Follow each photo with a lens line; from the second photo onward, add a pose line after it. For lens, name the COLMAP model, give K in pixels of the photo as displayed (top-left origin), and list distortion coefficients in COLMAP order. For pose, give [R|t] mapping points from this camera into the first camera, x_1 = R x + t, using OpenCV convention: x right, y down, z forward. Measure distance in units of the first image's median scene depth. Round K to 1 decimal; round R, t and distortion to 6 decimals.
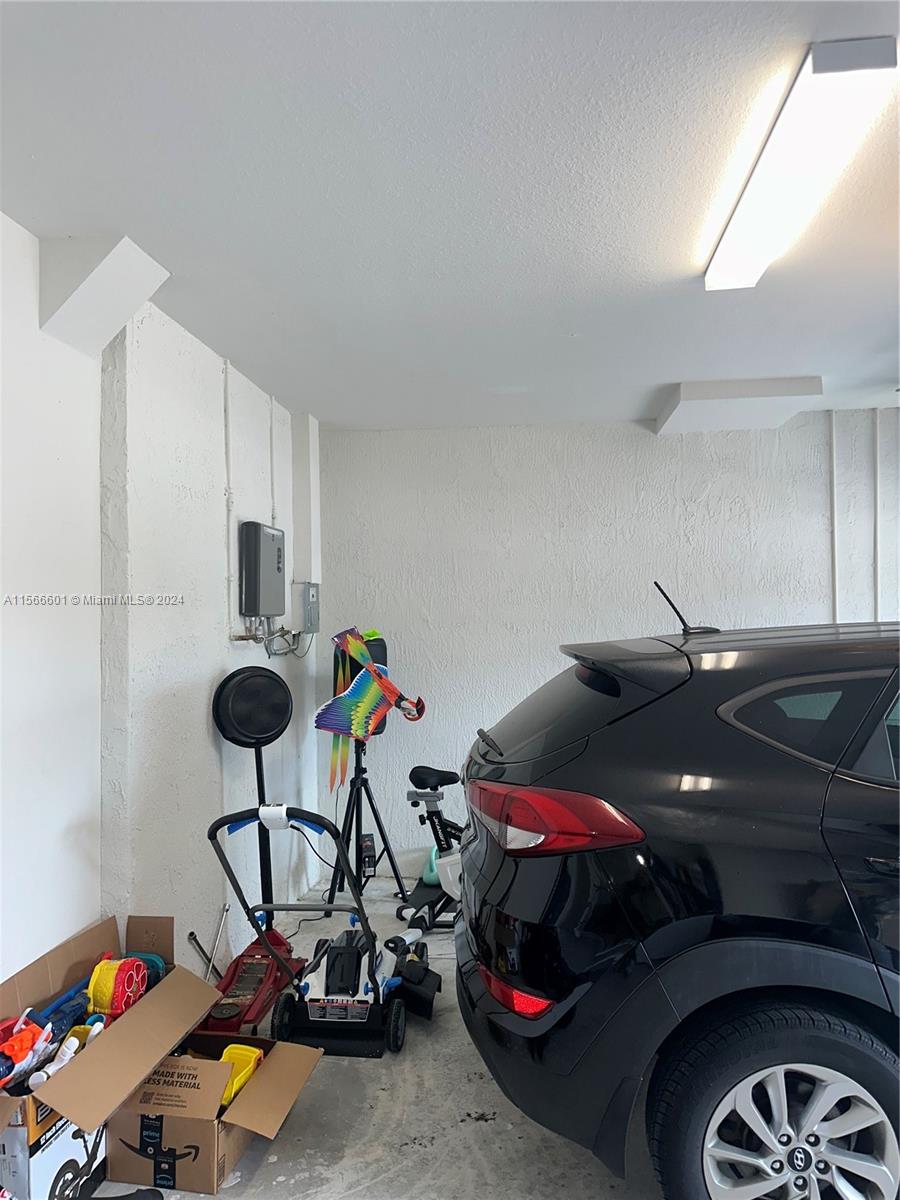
lens RADIAL K [[854.9, 0, 460.1], [0, 854.9, 596.5], [0, 0, 1]] dist [0.071705, -0.066874]
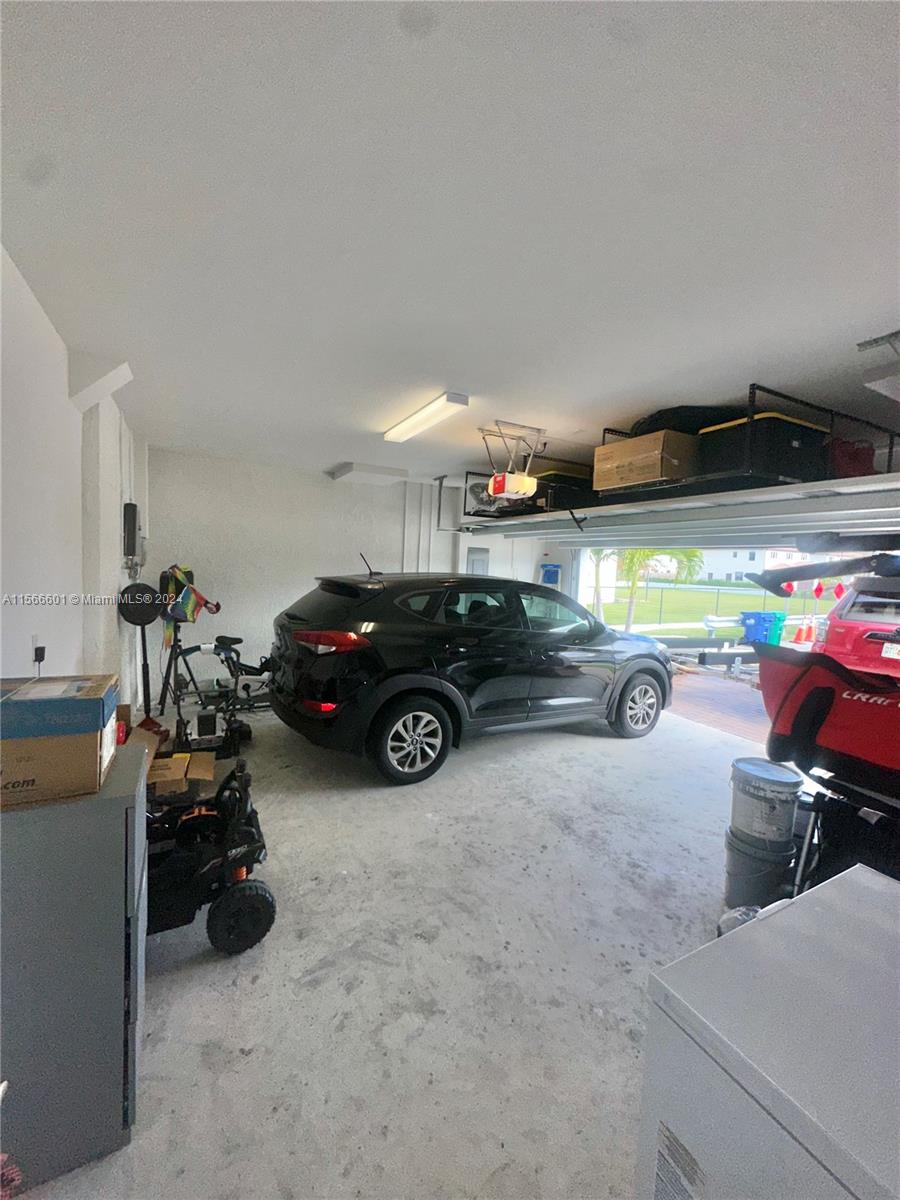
lens RADIAL K [[484.5, 0, 444.5], [0, 484.5, 600.3], [0, 0, 1]] dist [0.023243, -0.000519]
pose [[0.845024, 0.007048, 0.534682, -0.318188], [-0.058394, 0.995149, 0.079170, -0.006560], [-0.531530, -0.098123, 0.841337, -0.333594]]
